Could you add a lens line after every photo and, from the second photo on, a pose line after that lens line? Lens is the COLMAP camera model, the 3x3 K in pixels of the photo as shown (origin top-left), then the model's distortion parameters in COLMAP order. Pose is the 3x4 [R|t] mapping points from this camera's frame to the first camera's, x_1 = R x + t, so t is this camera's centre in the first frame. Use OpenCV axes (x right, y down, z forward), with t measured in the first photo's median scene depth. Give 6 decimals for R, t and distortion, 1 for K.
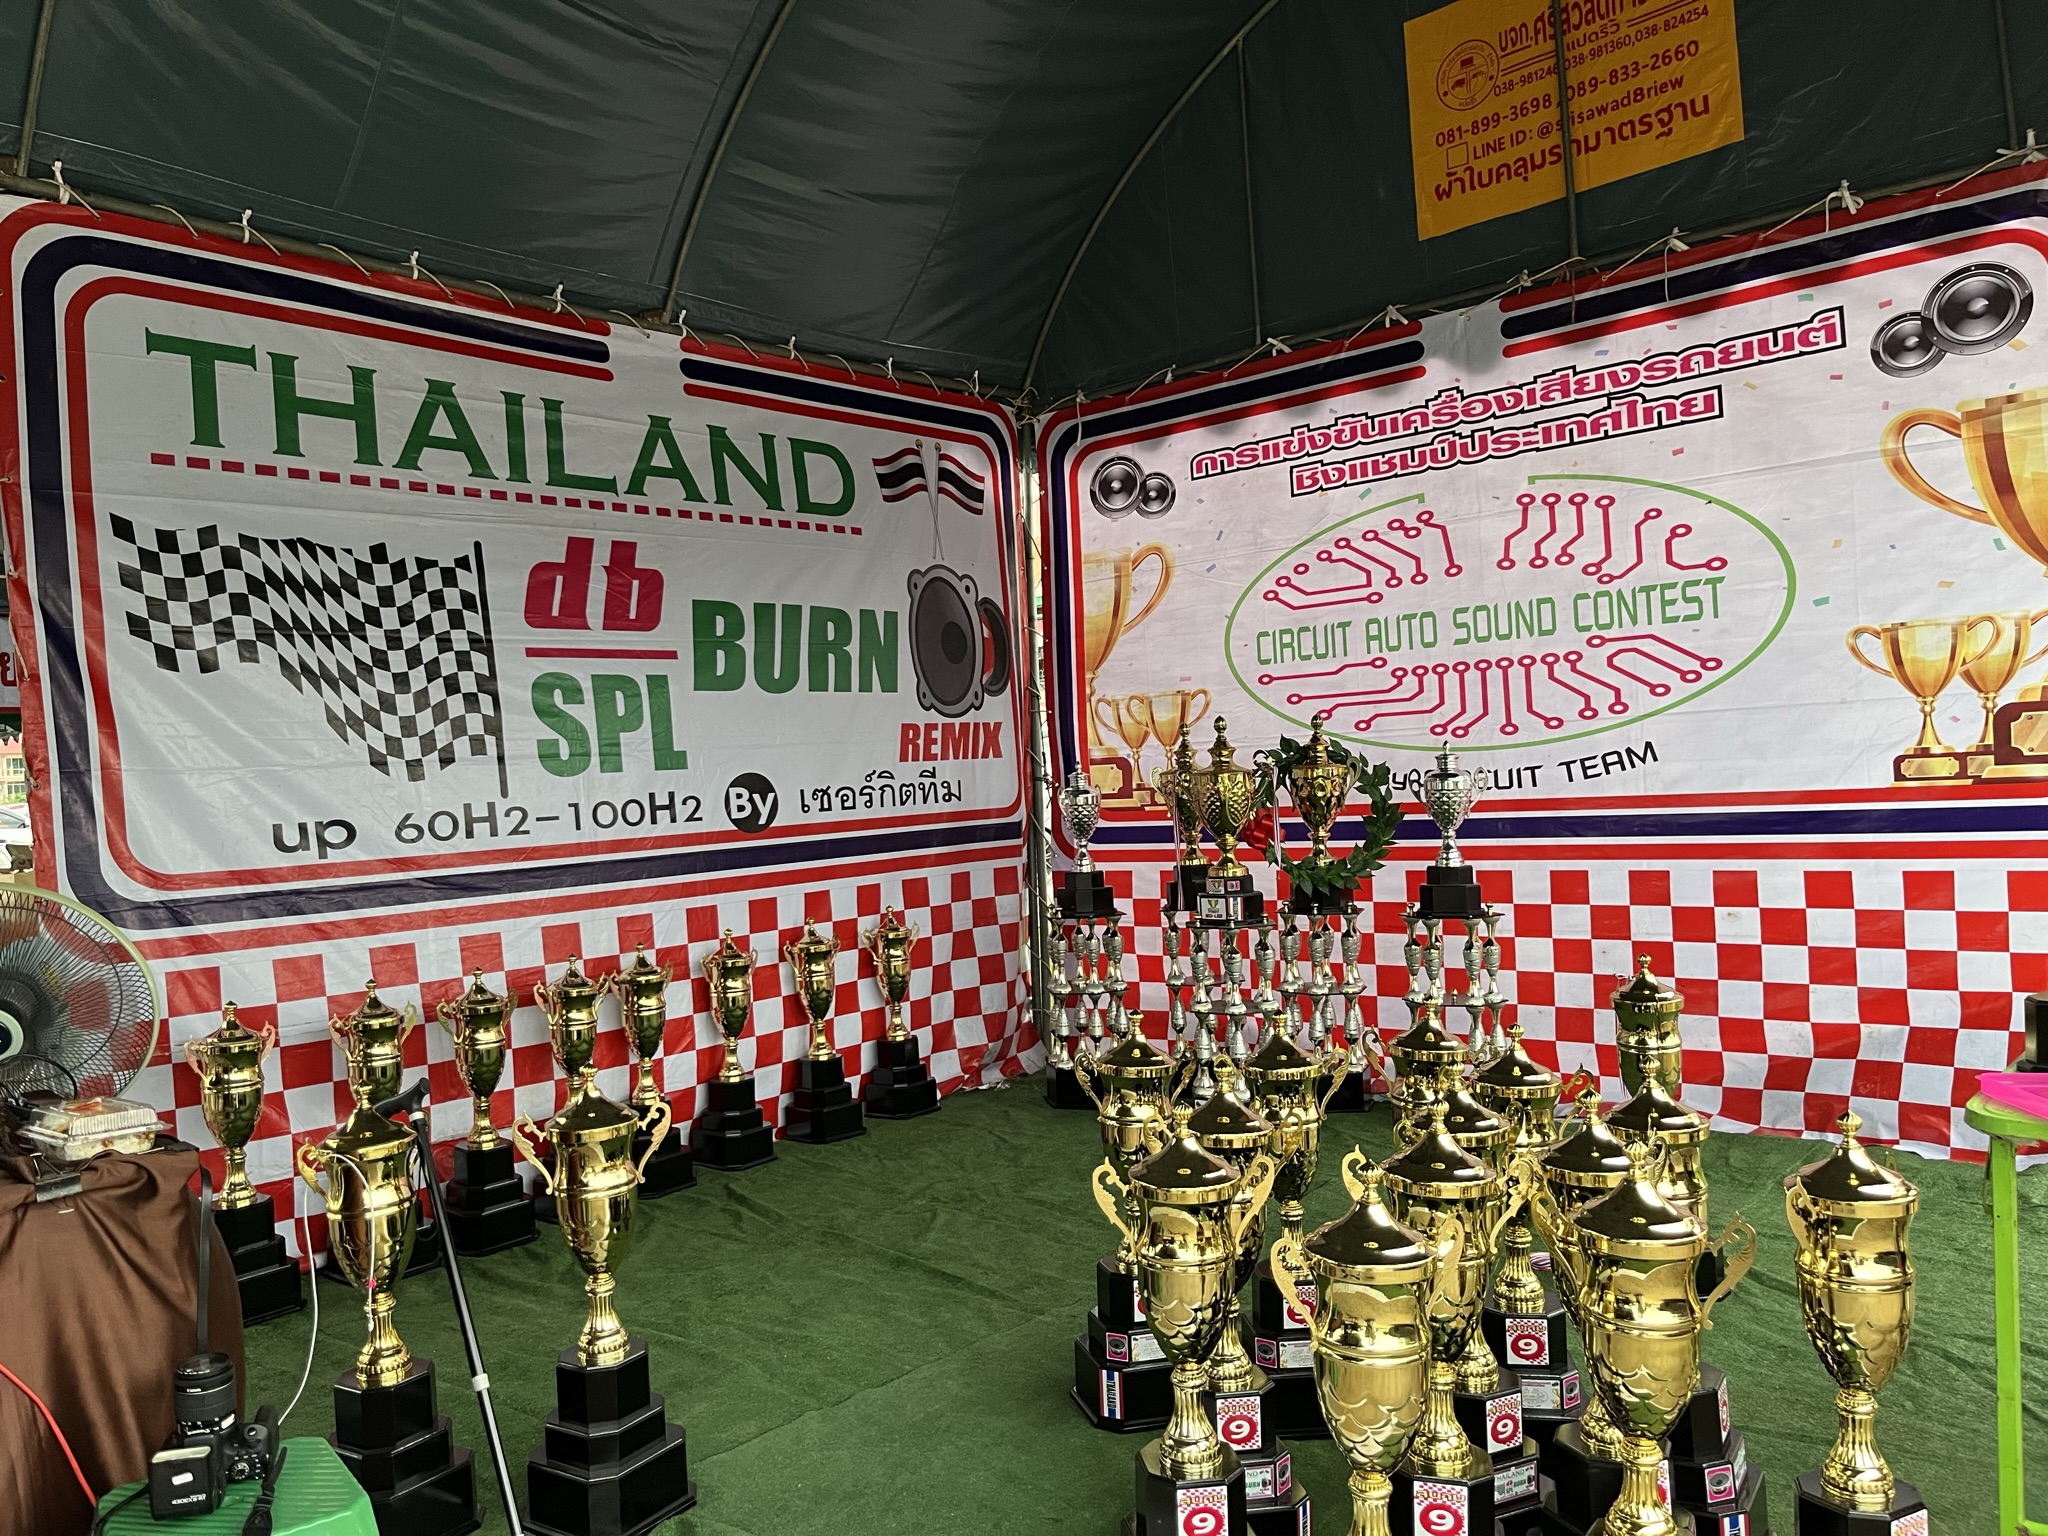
lens RADIAL K [[1561.9, 0, 993.8], [0, 1561.9, 757.9], [0, 0, 1]] dist [0.021628, -0.002483]
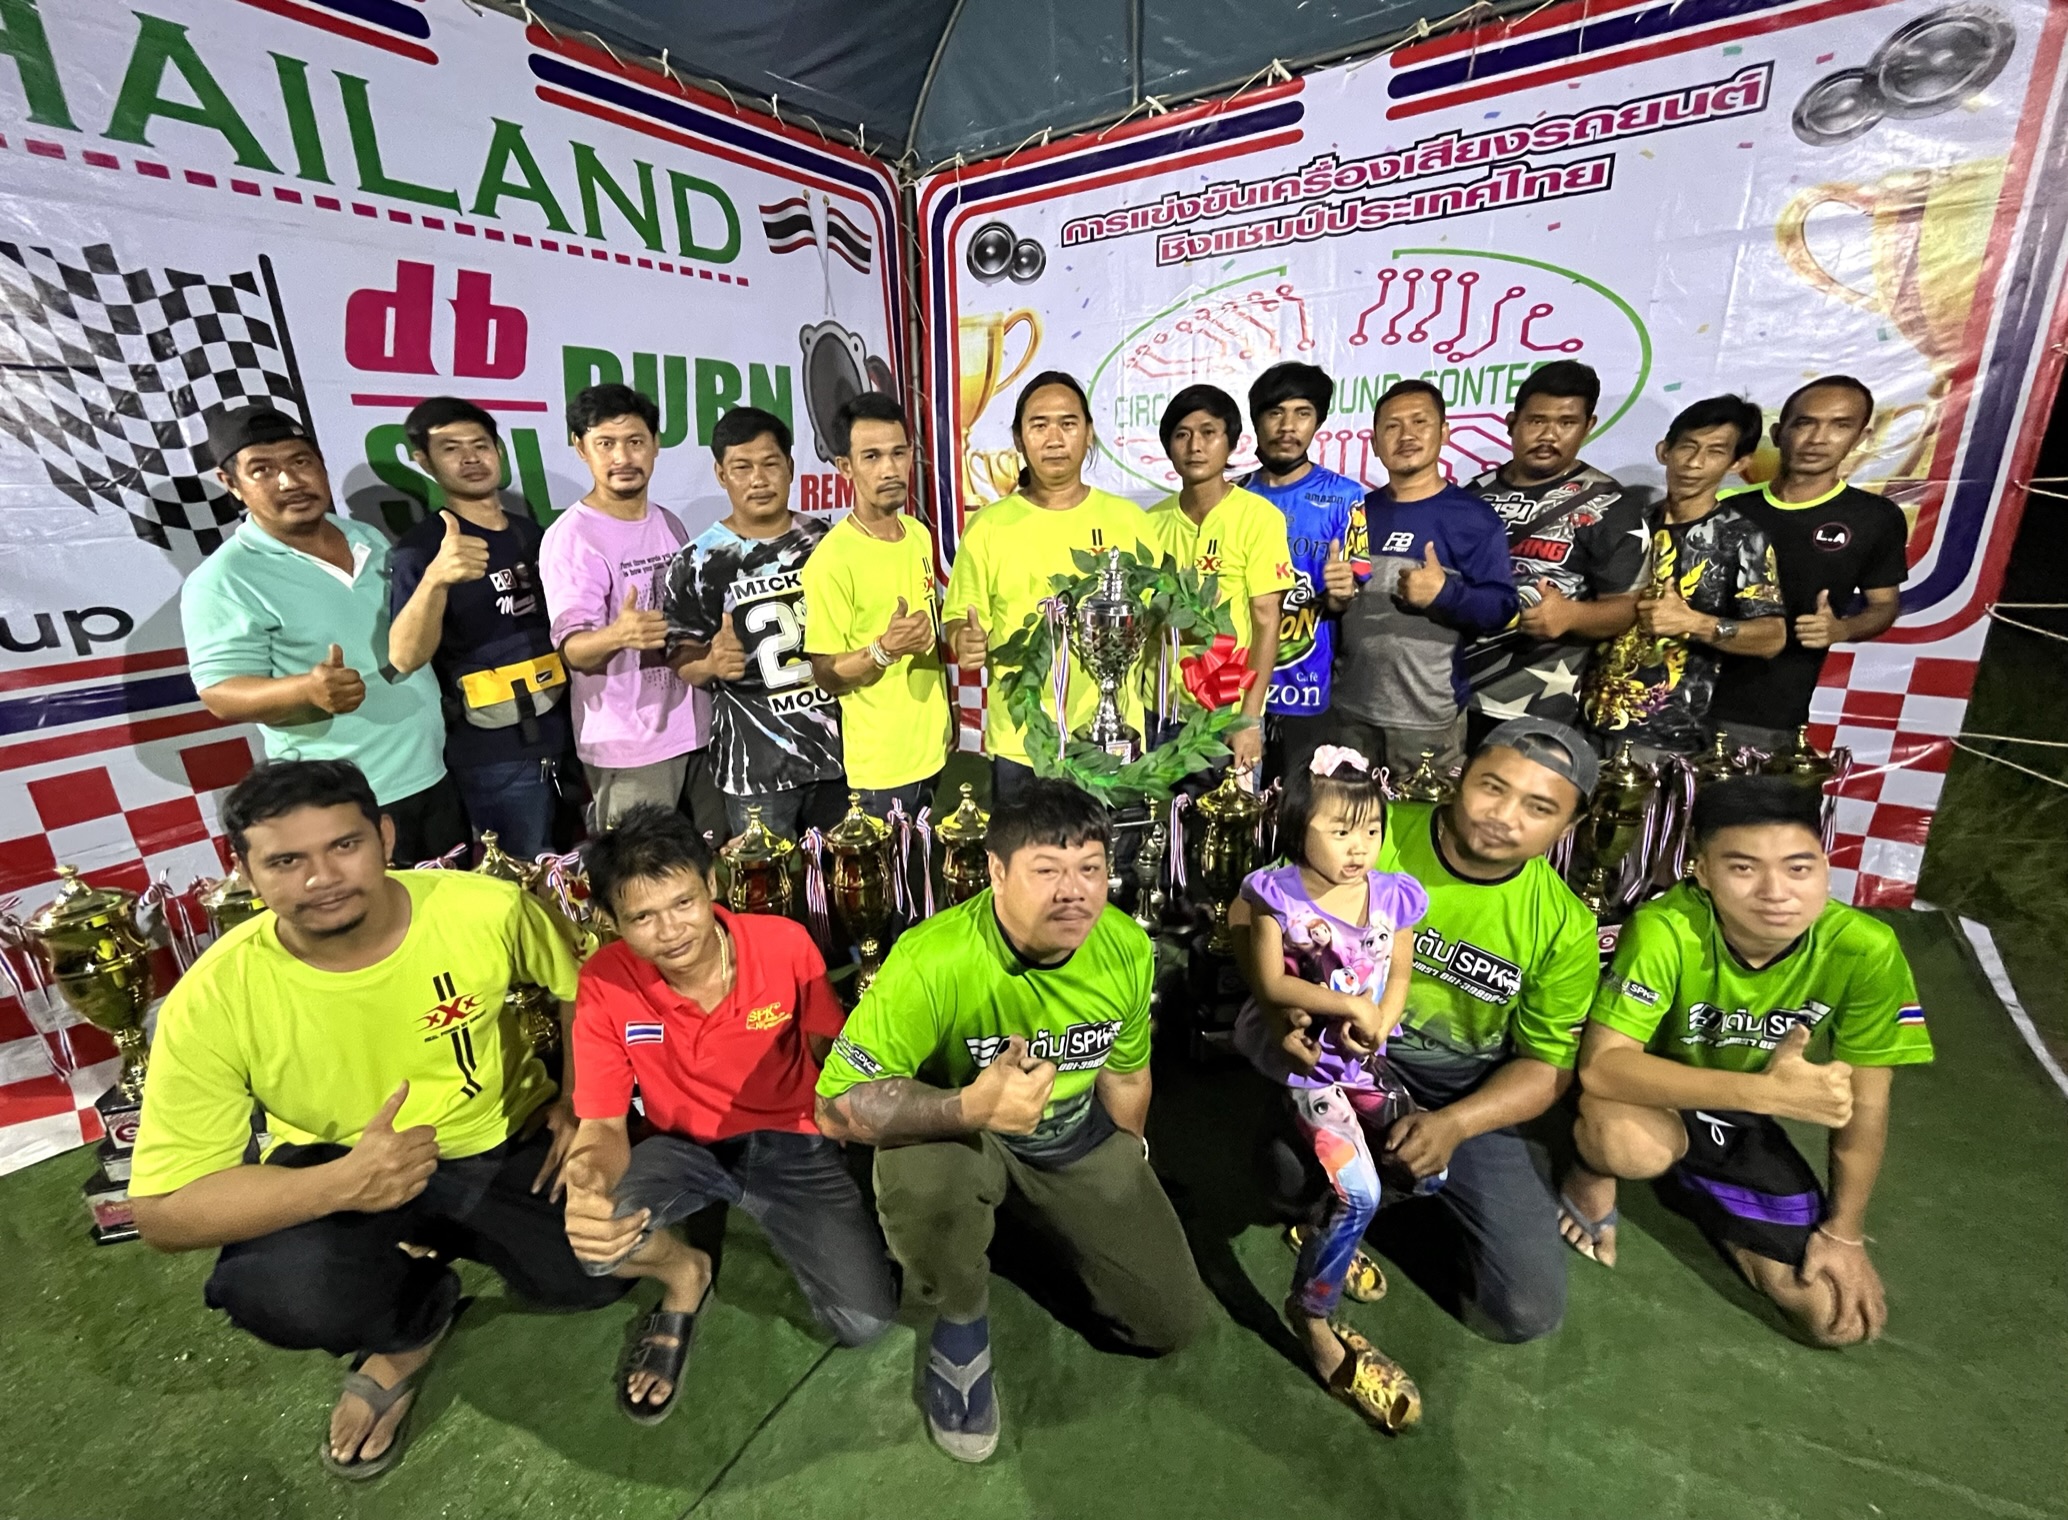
lens RADIAL K [[870.6, 0, 988.7], [0, 870.6, 719.6], [0, 0, 1]] dist [0.000230, -0.000130]
pose [[0.991359, -0.015949, 0.130200, -0.010709], [-0.021038, 0.960399, 0.277832, -0.033207], [-0.129475, -0.278170, 0.951765, 0.387568]]
